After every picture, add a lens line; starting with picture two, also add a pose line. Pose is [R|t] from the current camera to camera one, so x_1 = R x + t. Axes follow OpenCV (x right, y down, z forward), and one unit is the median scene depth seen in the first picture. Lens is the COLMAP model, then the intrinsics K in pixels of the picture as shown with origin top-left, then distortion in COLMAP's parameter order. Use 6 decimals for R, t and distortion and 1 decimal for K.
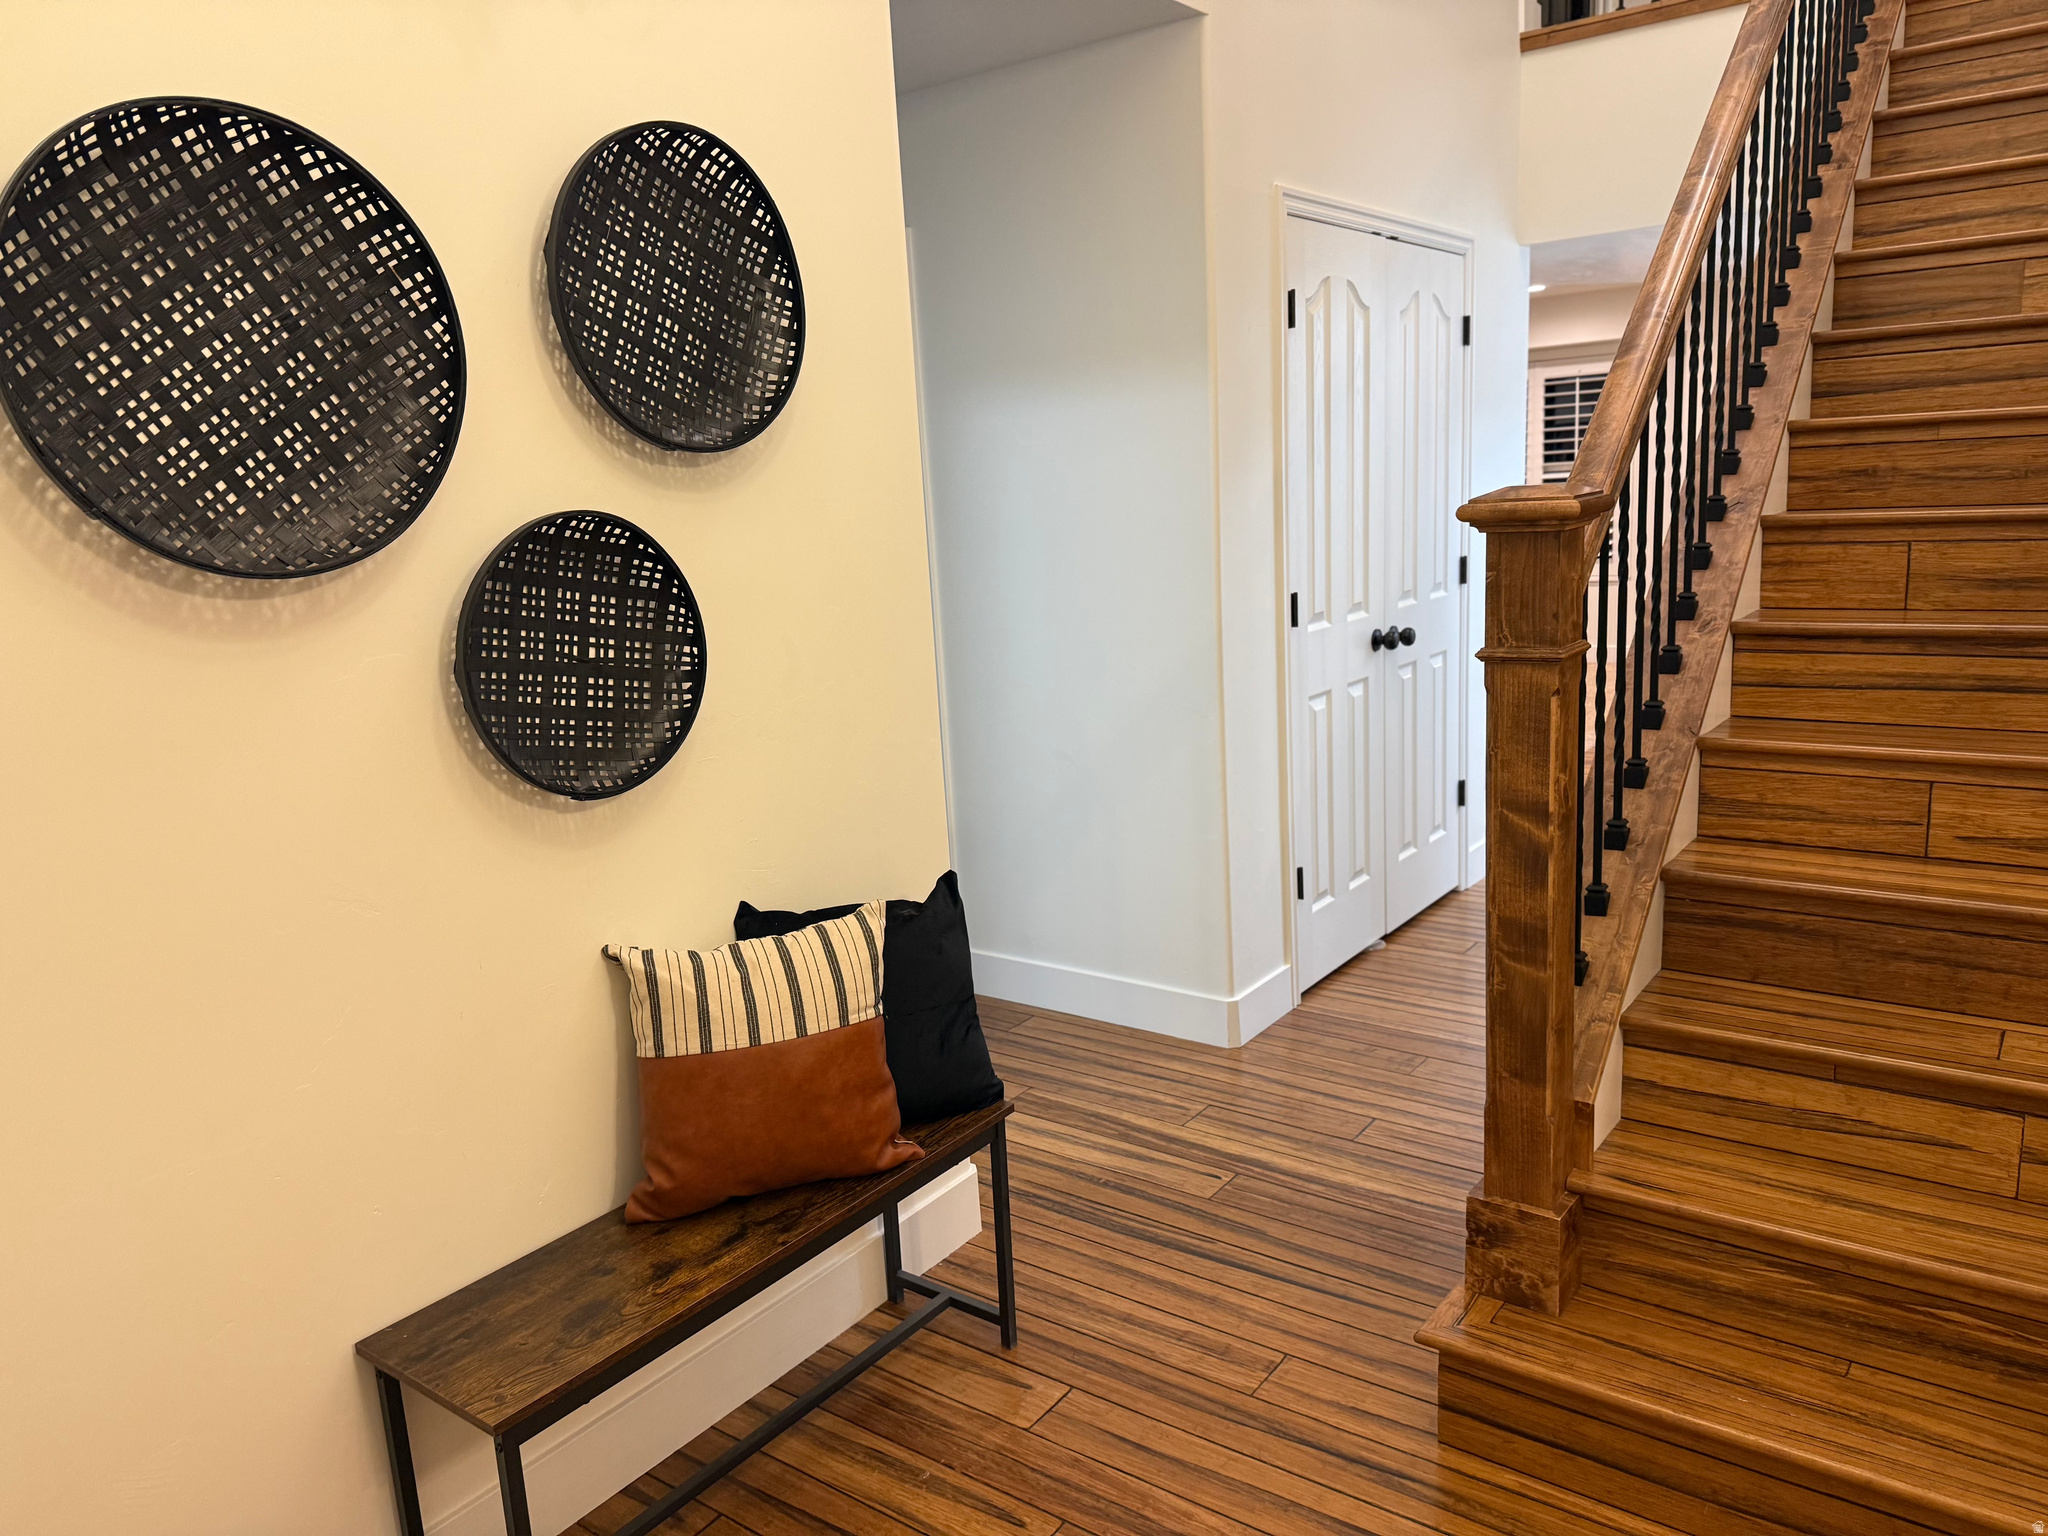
lens RADIAL K [[1445.5, 0, 1024.0], [0, 1445.5, 768.0], [0, 0, 1]] dist [0.030669, -0.039171]
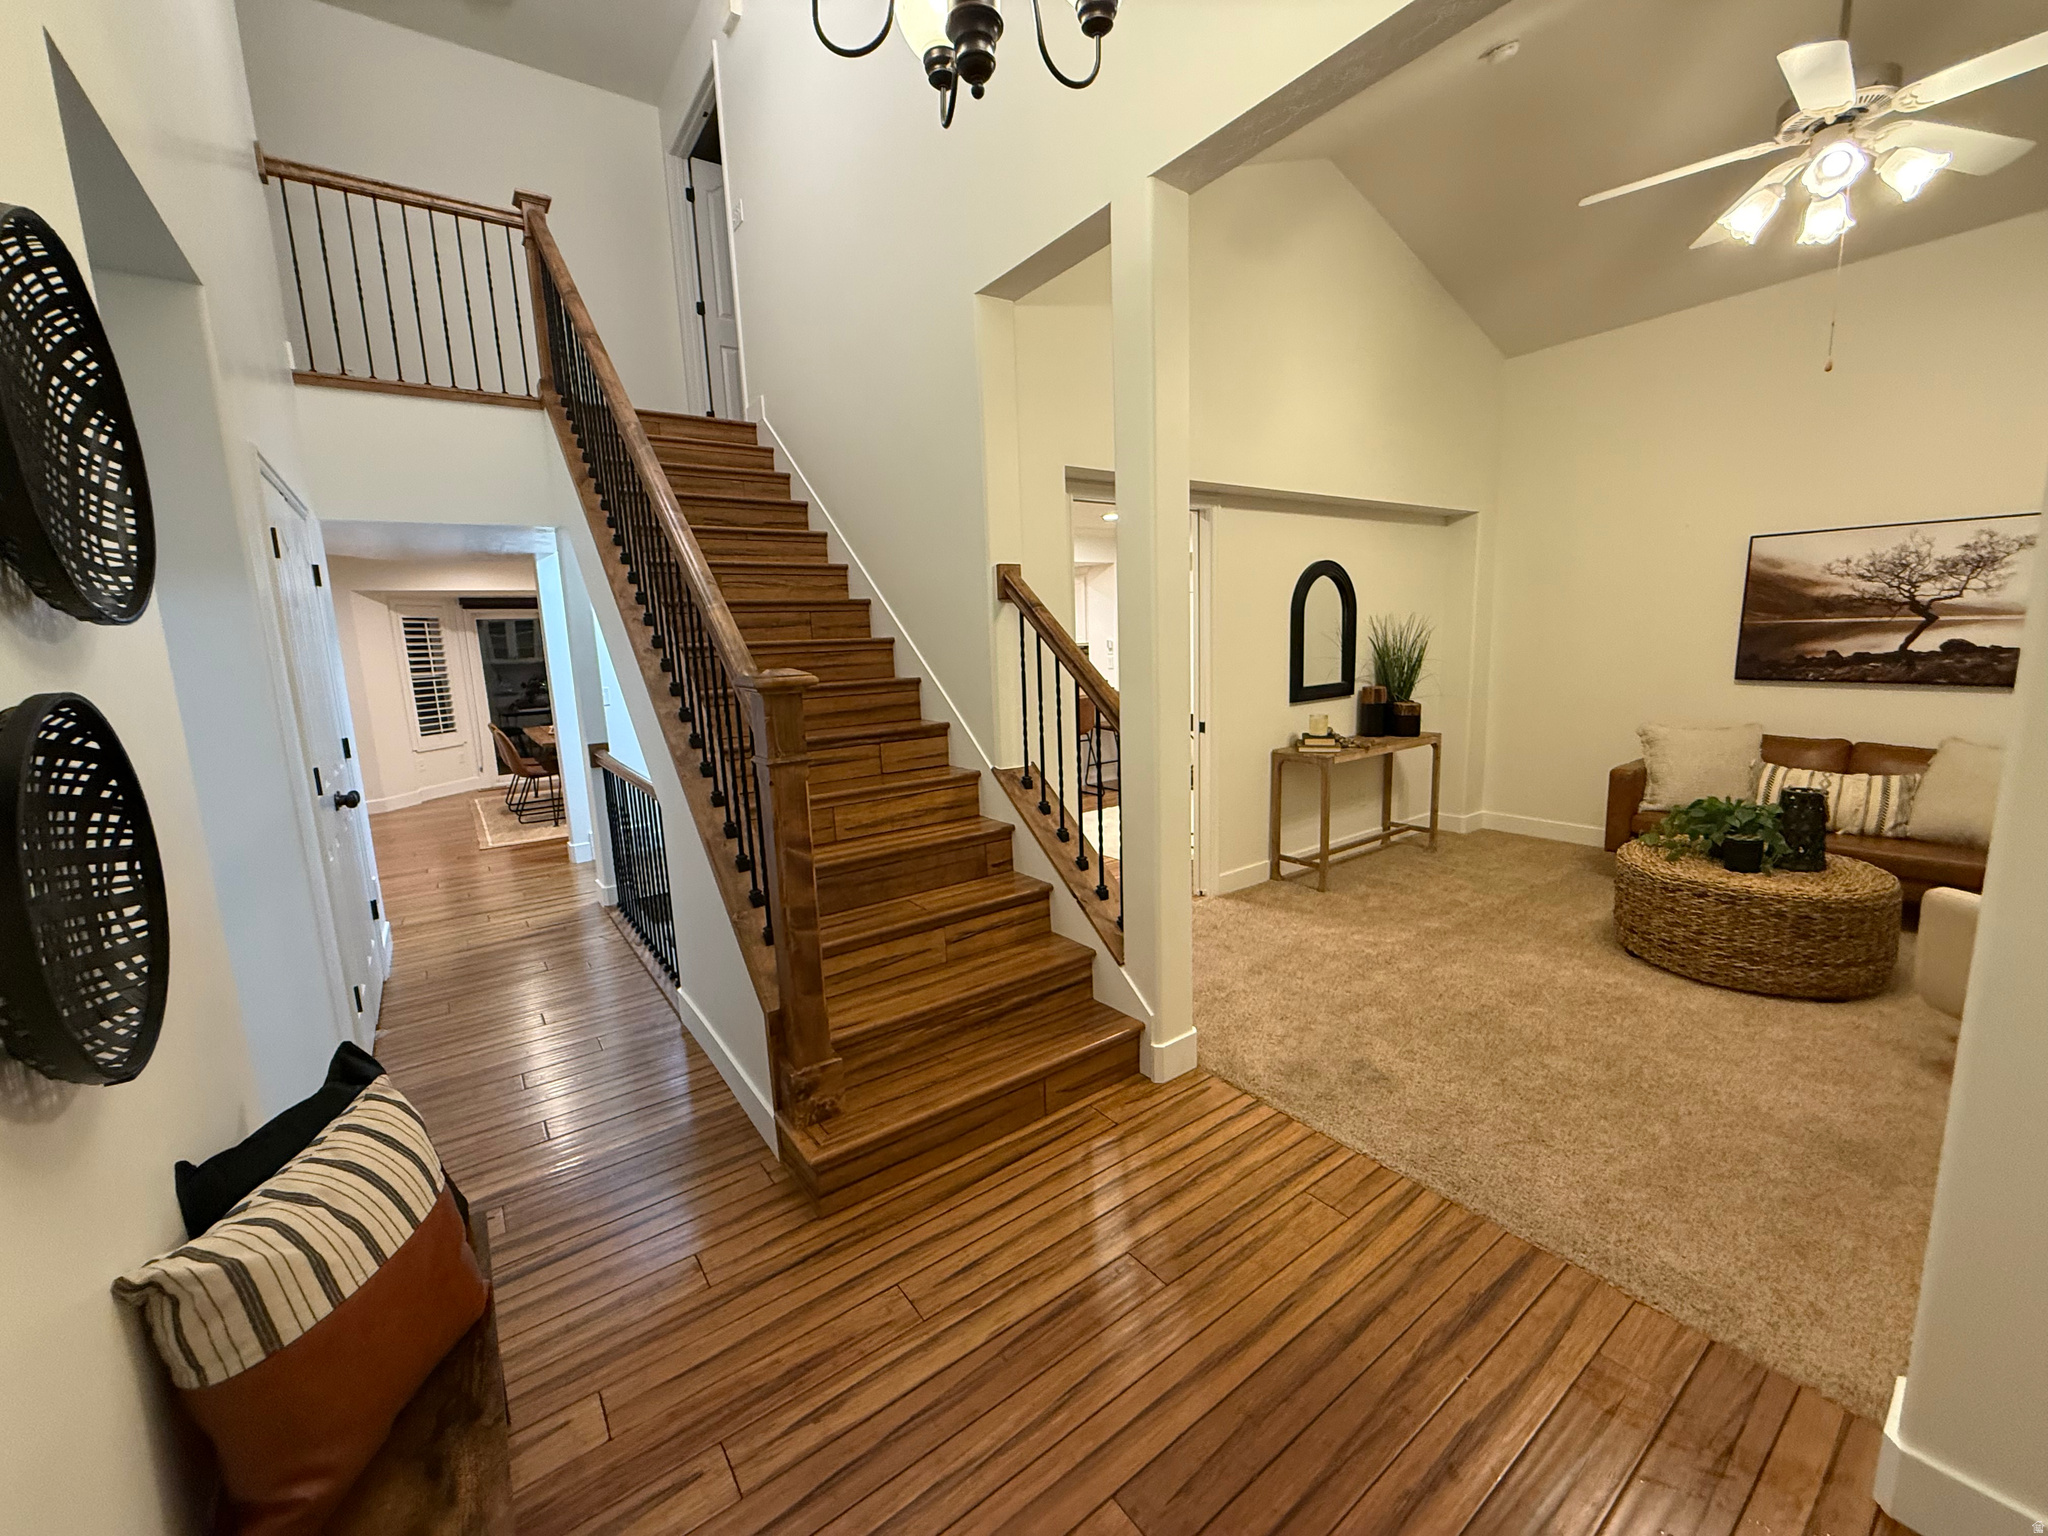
lens RADIAL K [[812.7, 0, 1023.7], [0, 812.7, 758.9], [0, 0, 1]] dist [0.007681, -0.003292]
pose [[0.302203, -0.099508, 0.948036, -0.506563], [0.207602, 0.977535, 0.036427, -0.052982], [-0.930363, 0.185806, 0.316072, 0.383585]]
